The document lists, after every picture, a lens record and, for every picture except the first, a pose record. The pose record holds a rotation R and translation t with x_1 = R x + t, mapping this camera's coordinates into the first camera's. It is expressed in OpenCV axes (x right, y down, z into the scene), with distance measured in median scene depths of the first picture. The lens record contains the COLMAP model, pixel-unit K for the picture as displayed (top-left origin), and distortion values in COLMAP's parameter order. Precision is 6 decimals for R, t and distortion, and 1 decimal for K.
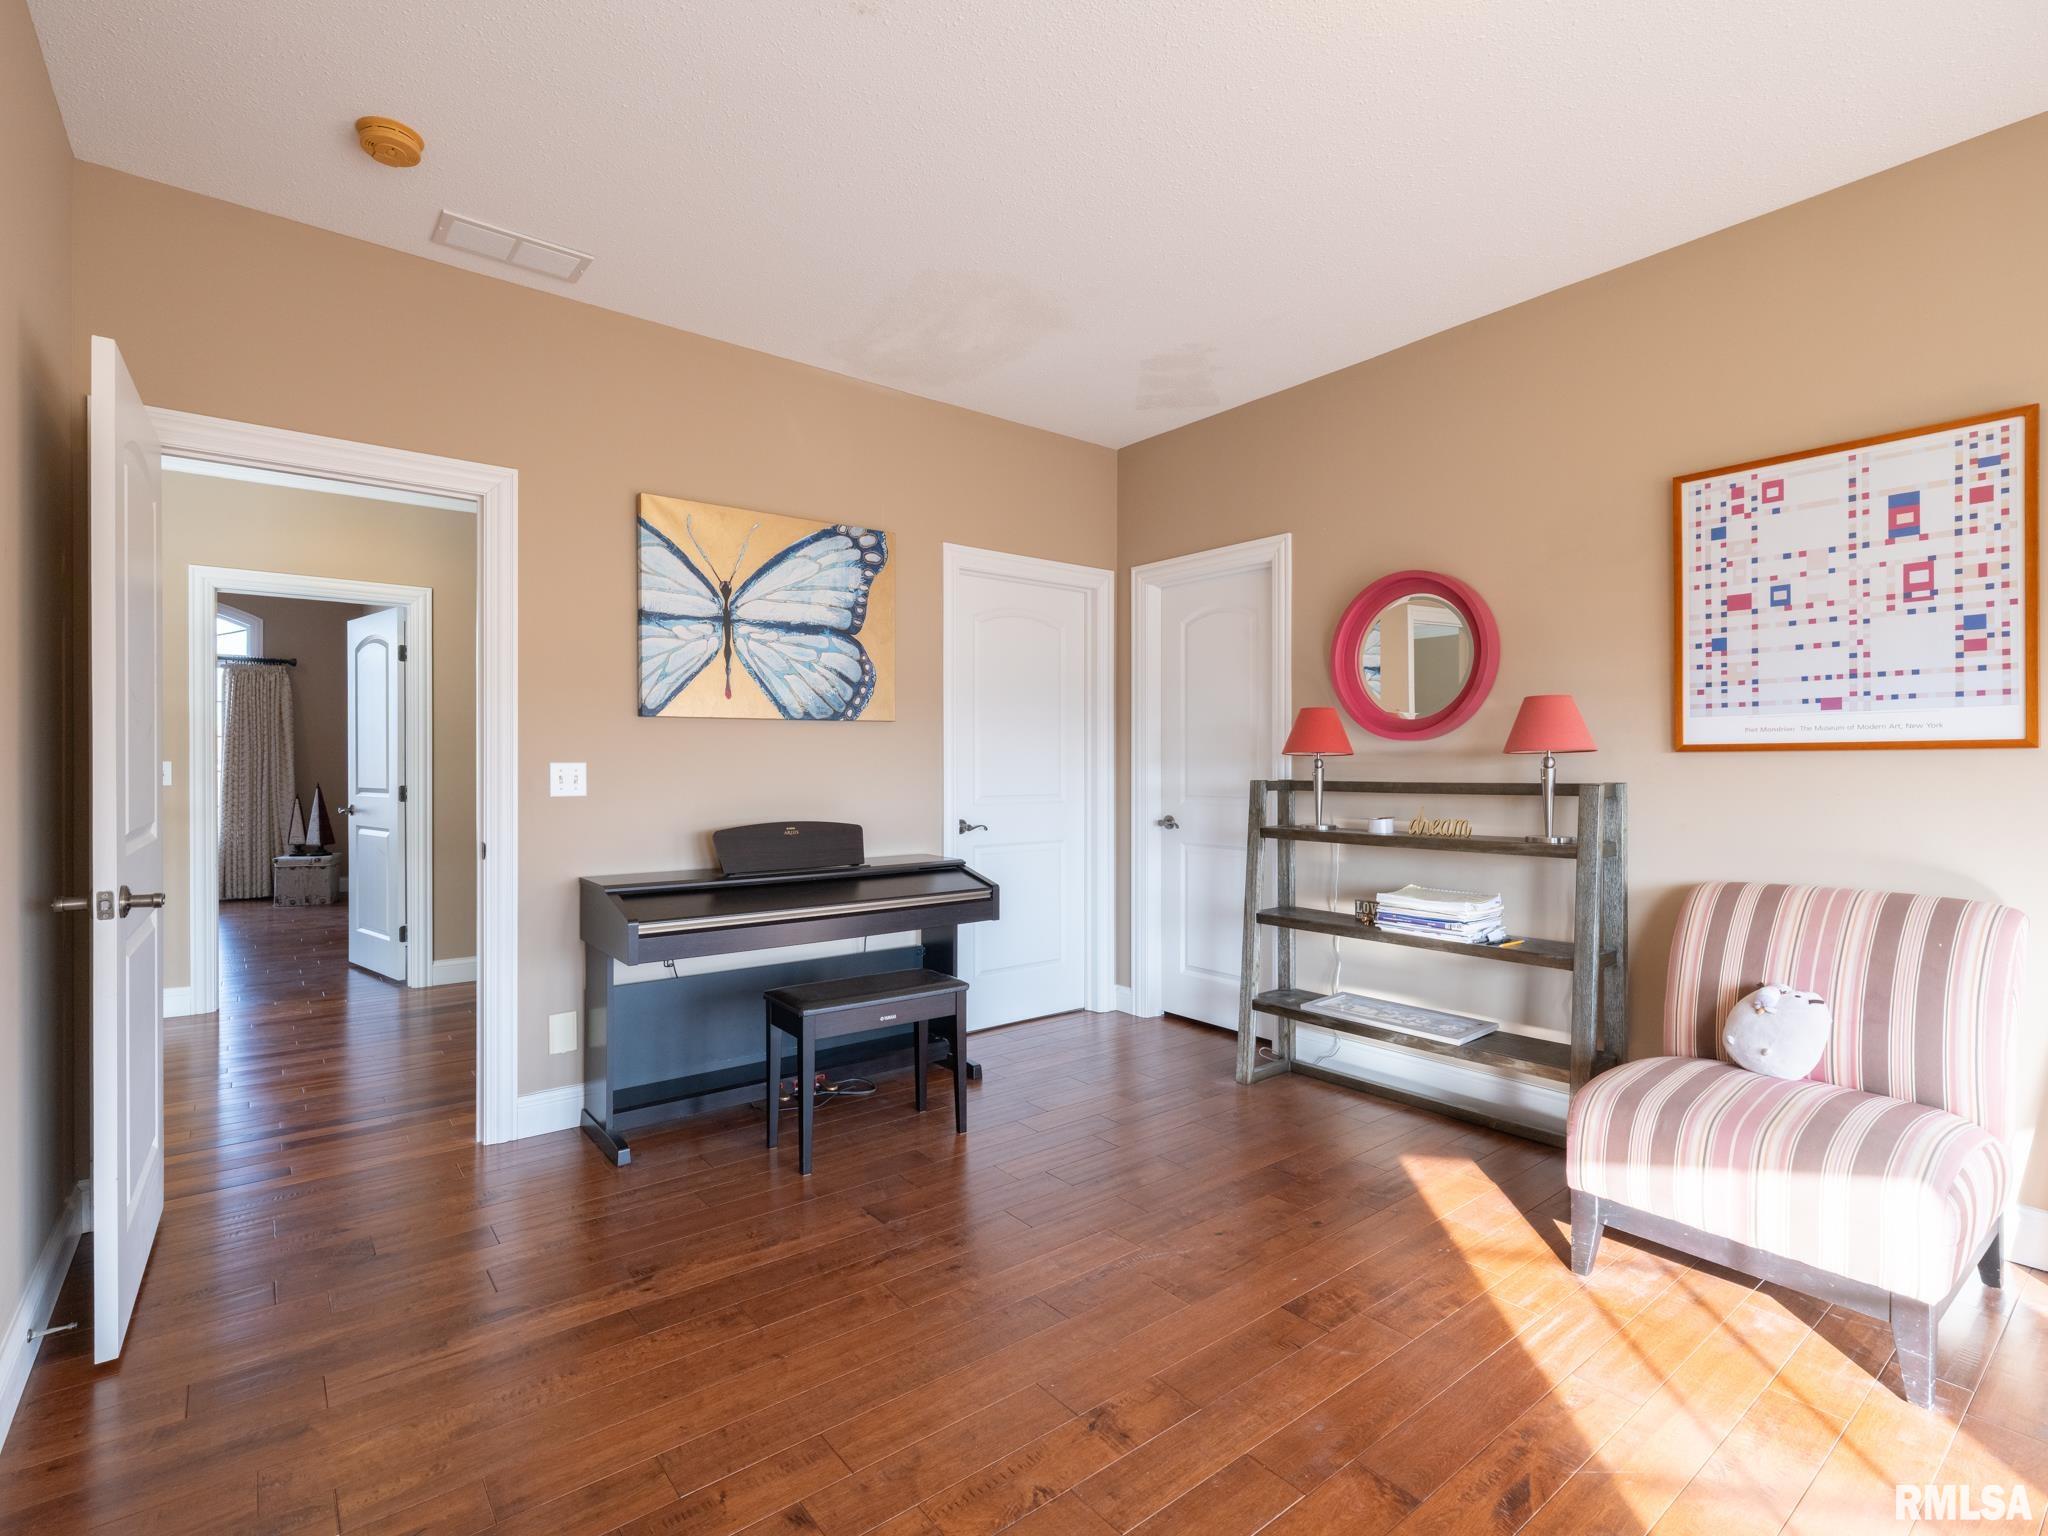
lens RADIAL K [[978.4, 0, 1021.6], [0, 978.4, 764.6], [0, 0, 1]] dist [0.001274, 0.004386]
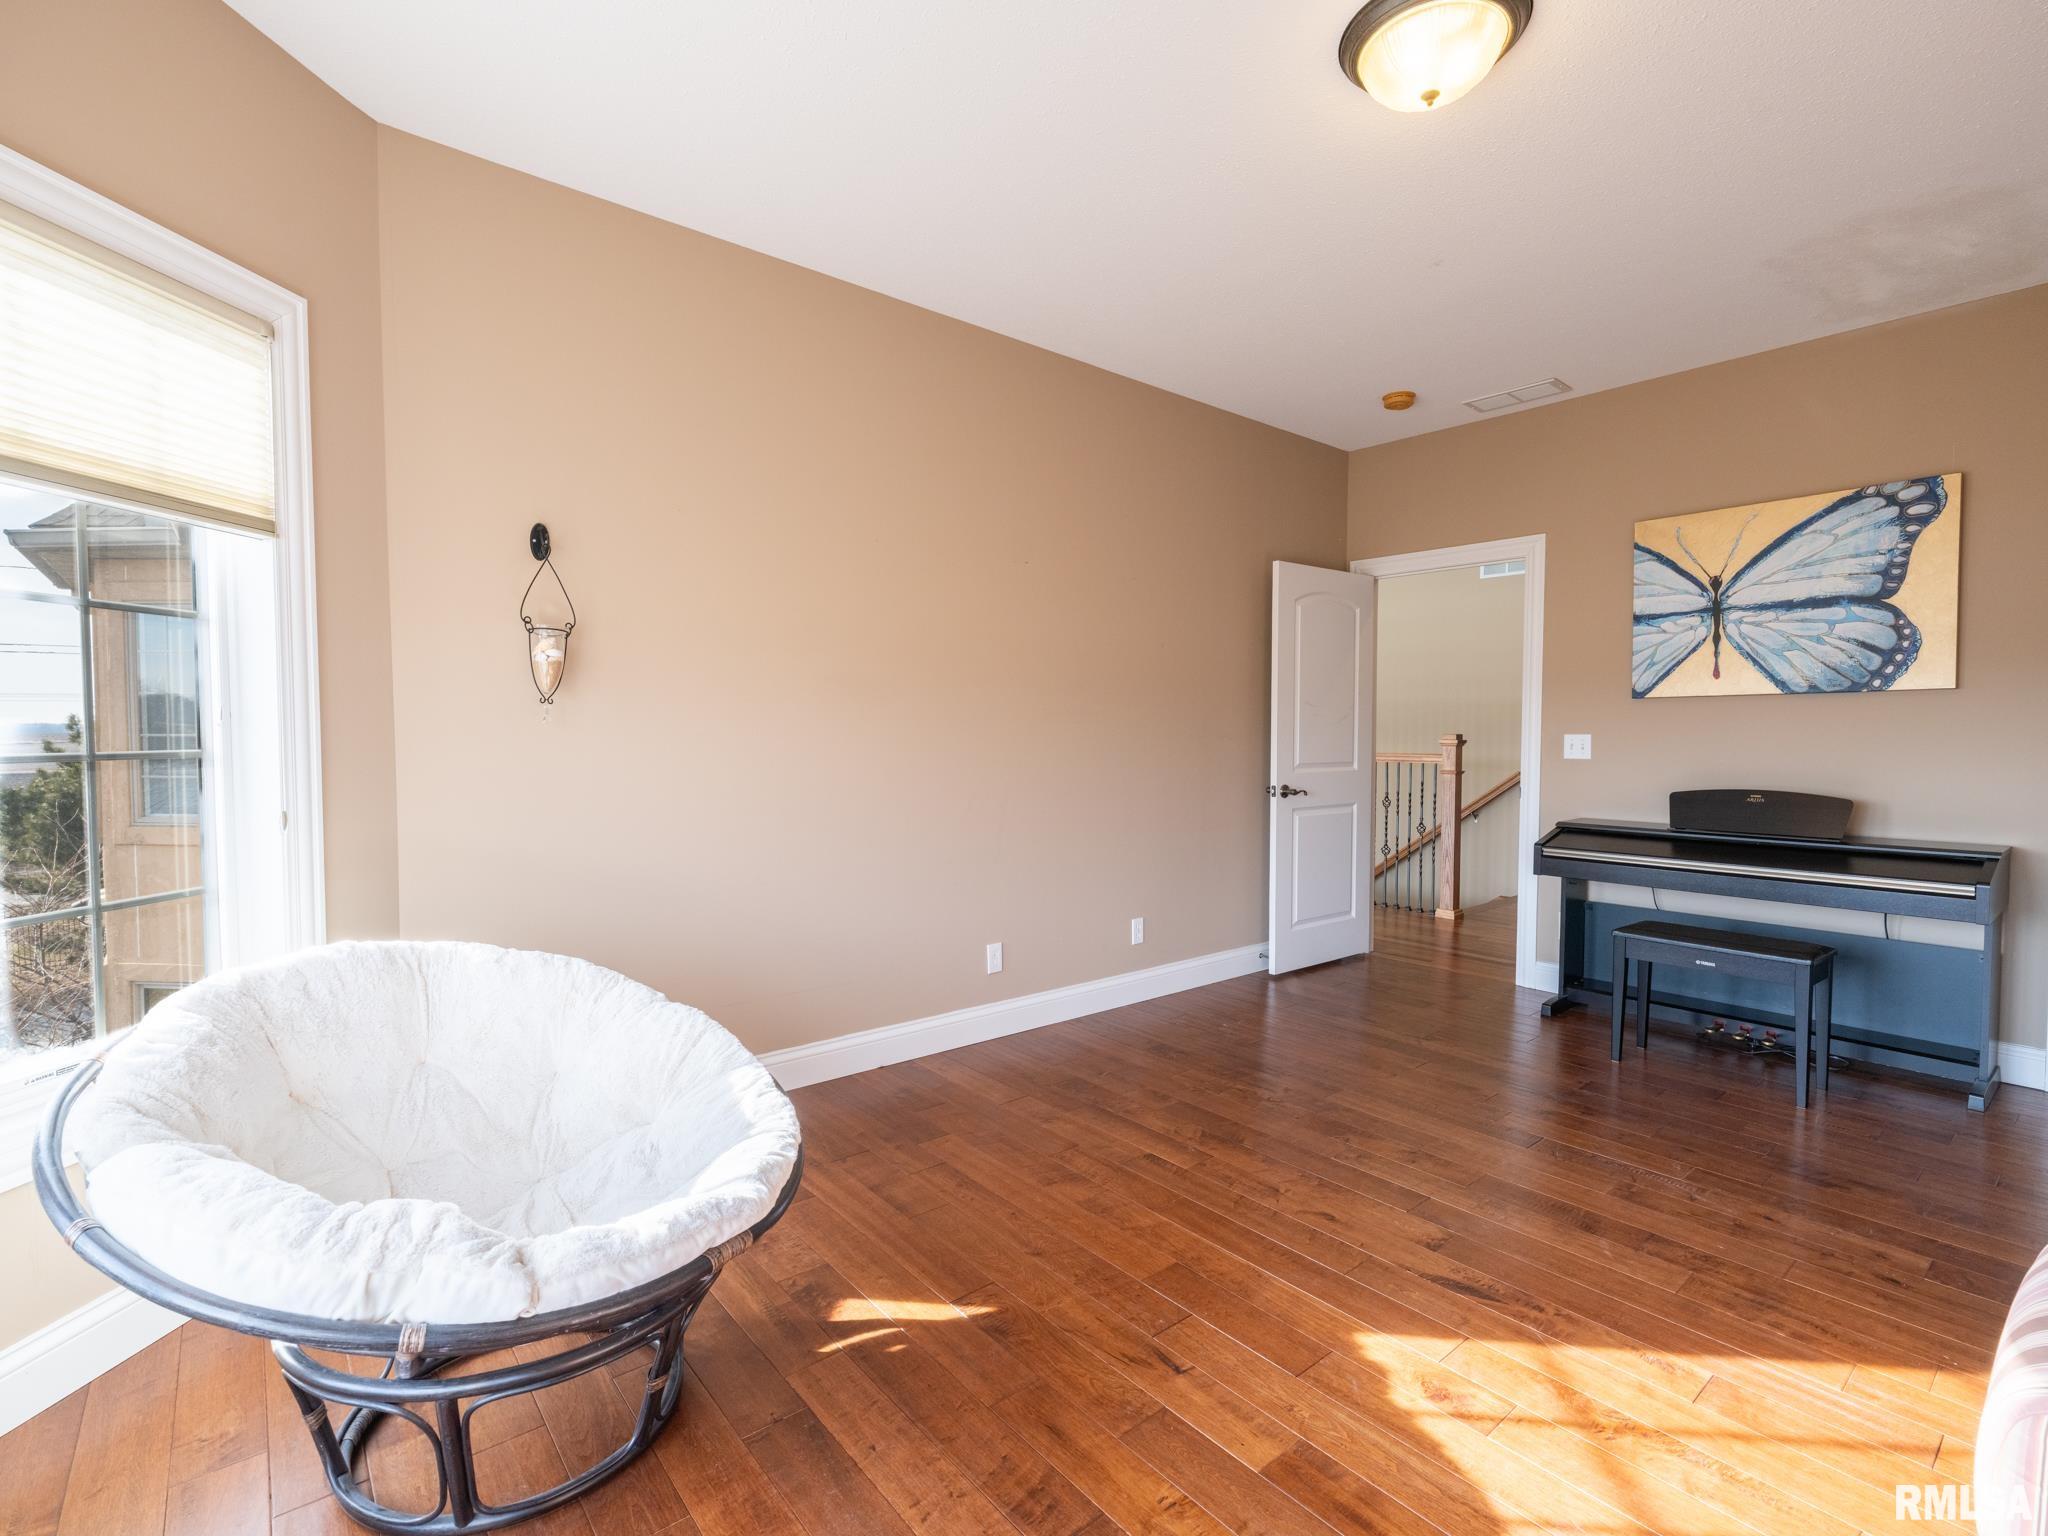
lens RADIAL K [[978.4, 0, 1027.8], [0, 978.4, 767.5], [0, 0, 1]] dist [0.001274, 0.004386]
pose [[0.029225, 0.038670, -0.998825, 0.795547], [-0.002777, 0.999251, 0.038605, -0.005824], [0.999569, 0.001645, 0.029311, 0.158923]]
